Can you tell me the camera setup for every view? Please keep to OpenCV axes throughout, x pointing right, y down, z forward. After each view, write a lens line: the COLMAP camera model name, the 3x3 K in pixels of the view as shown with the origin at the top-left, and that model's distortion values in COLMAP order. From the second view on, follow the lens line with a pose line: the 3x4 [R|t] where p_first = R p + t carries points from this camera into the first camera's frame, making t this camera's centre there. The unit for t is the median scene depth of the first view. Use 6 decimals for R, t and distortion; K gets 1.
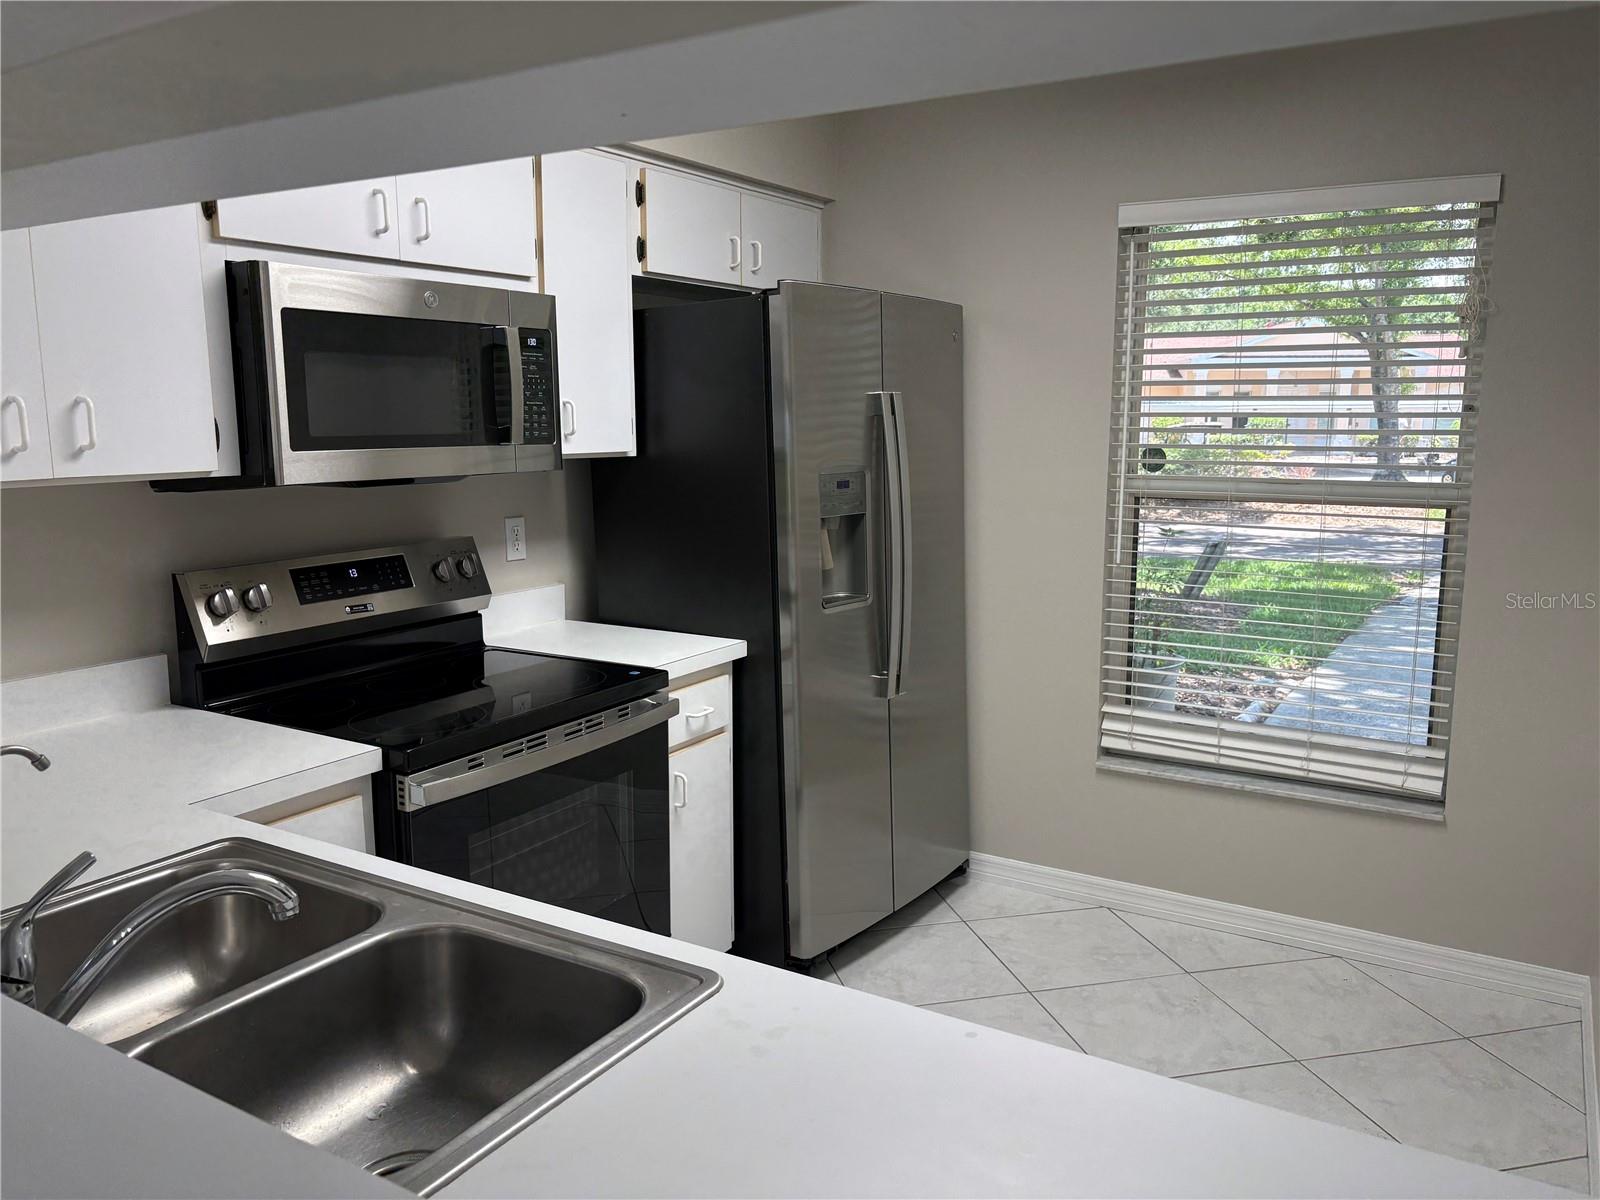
lens RADIAL K [[1214.8, 0, 793.7], [0, 1214.8, 606.1], [0, 0, 1]] dist [0.012285, -0.004341]
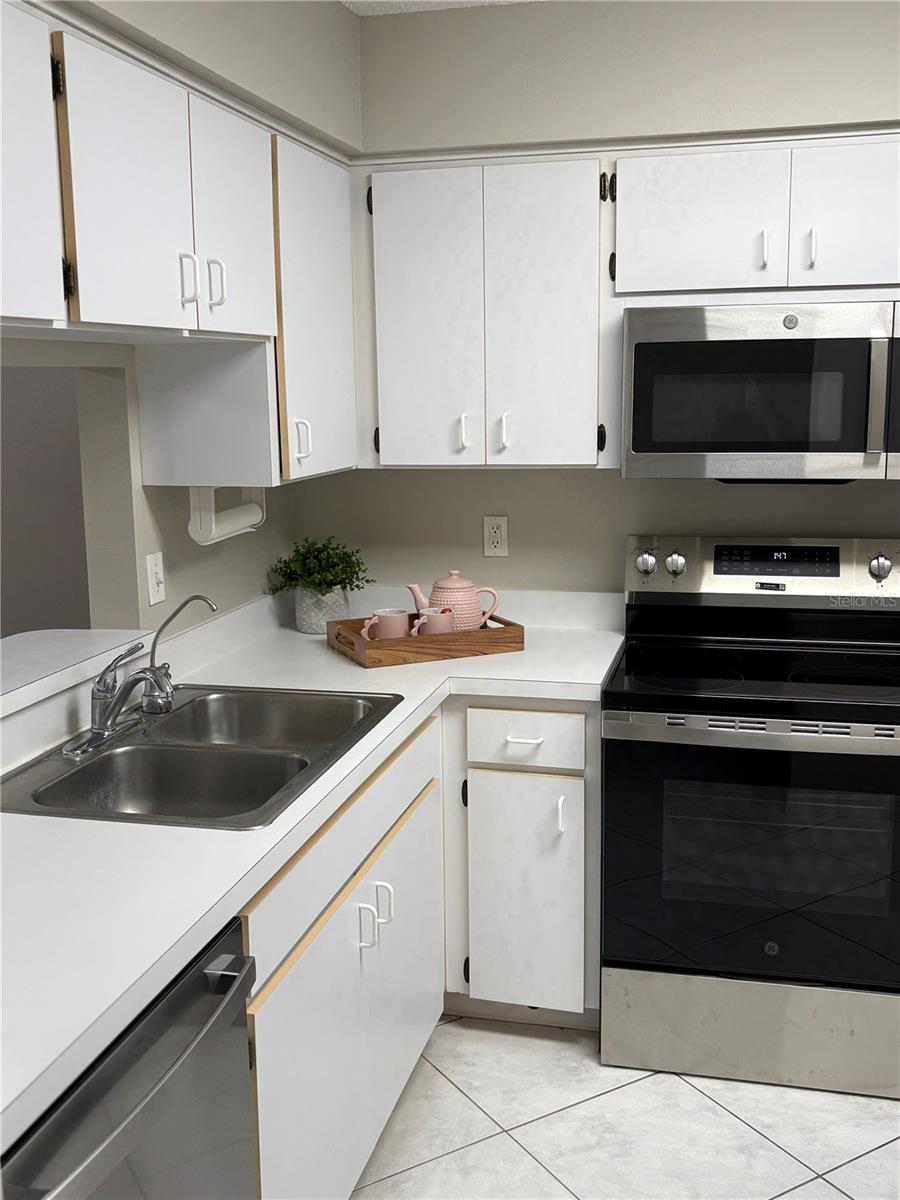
lens RADIAL K [[1235.6, 0, 444.2], [0, 1235.6, 602.2], [0, 0, 1]] dist [0.014214, -0.020207]
pose [[0.294121, 0.167541, -0.940969, 0.571445], [-0.142001, 0.981249, 0.130328, -0.079872], [0.945161, 0.095286, 0.312397, 0.289304]]
